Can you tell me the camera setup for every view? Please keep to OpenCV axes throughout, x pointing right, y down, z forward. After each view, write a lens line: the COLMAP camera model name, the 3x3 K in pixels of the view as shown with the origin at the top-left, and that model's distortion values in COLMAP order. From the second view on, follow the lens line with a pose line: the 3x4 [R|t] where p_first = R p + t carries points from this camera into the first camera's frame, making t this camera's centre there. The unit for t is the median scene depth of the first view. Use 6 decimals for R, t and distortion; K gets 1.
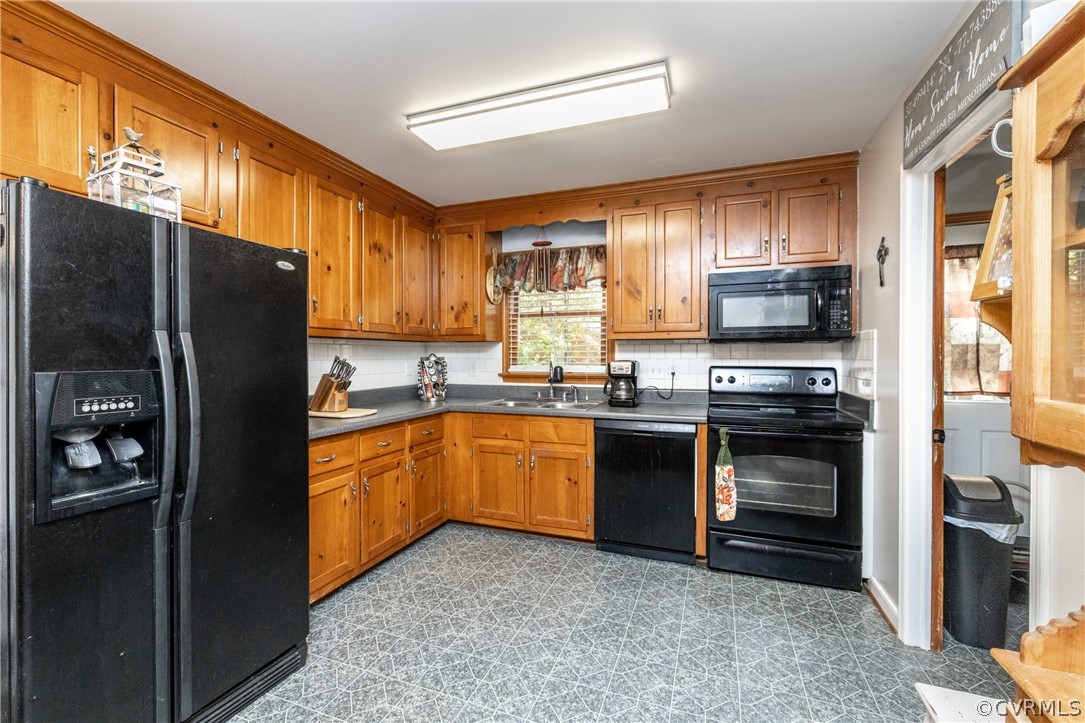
lens RADIAL K [[462.8, 0, 541.2], [0, 462.8, 357.9], [0, 0, 1]] dist [-0.003095, -0.000644]
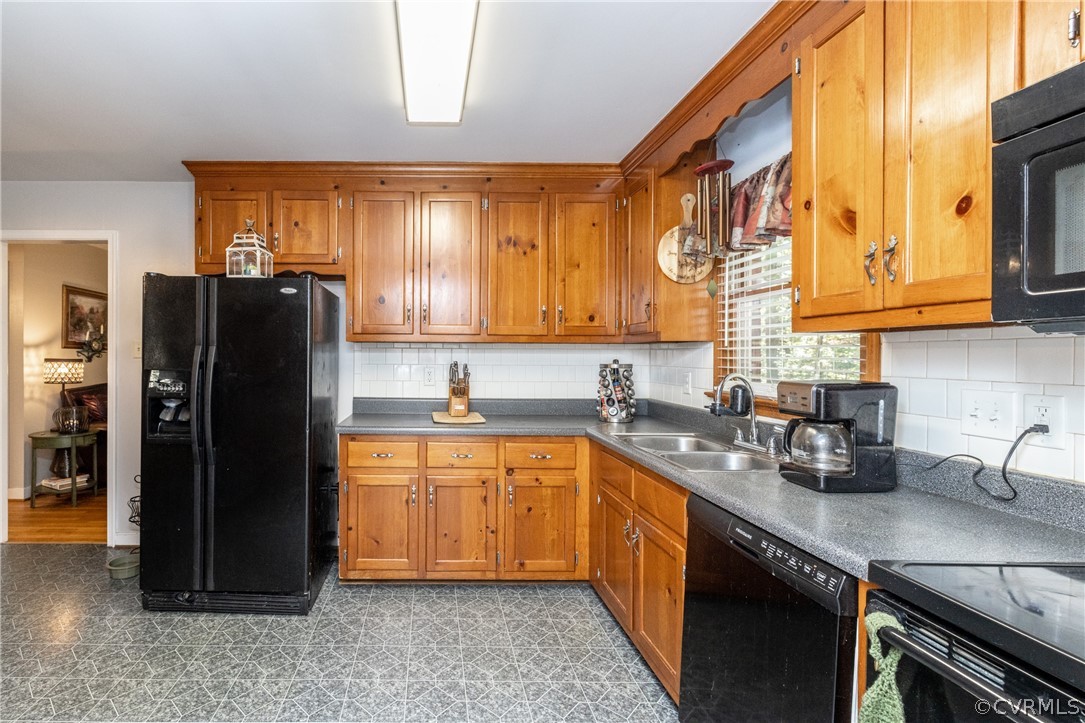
lens RADIAL K [[499.3, 0, 444.7], [0, 499.3, 357.3], [0, 0, 1]] dist [0.000340, 0.000508]
pose [[0.348751, 0.008153, -0.937180, 0.483994], [-0.011199, 0.999927, 0.004532, -0.014357], [0.937149, 0.008915, 0.348816, 0.504395]]
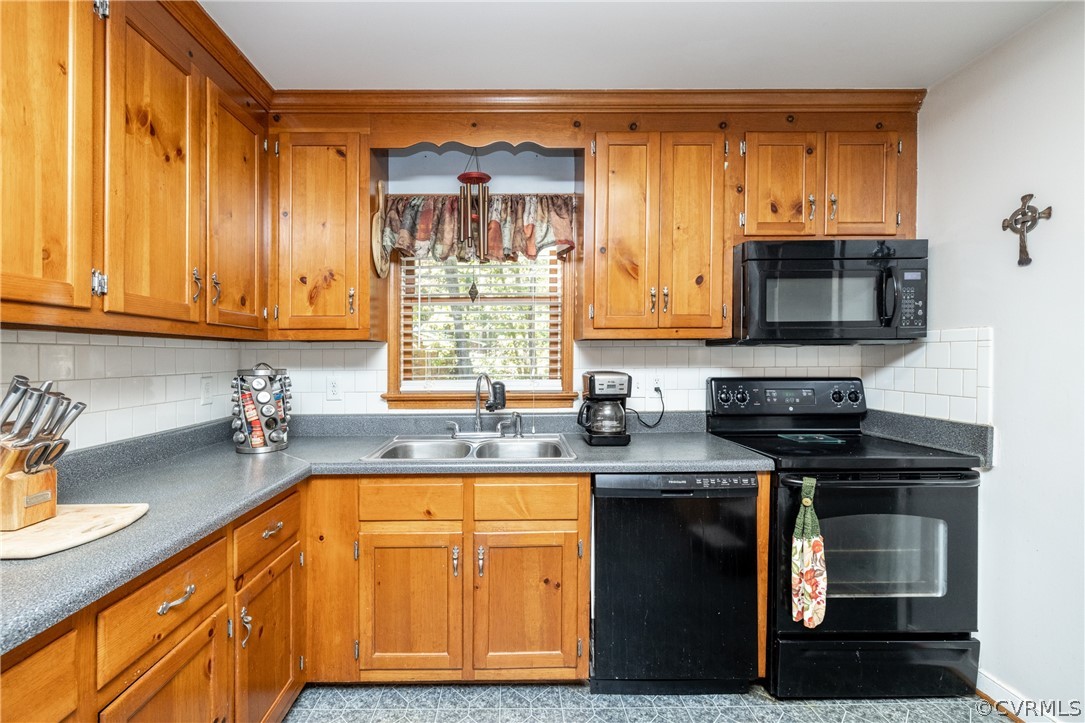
lens RADIAL K [[461.5, 0, 501.3], [0, 461.5, 352.6], [0, 0, 1]] dist [-0.002966, -0.000277]
pose [[0.937678, -0.001192, 0.347503, -0.180576], [0.006979, 0.999857, -0.015402, -0.012339], [-0.347435, 0.016867, 0.937552, 0.451482]]
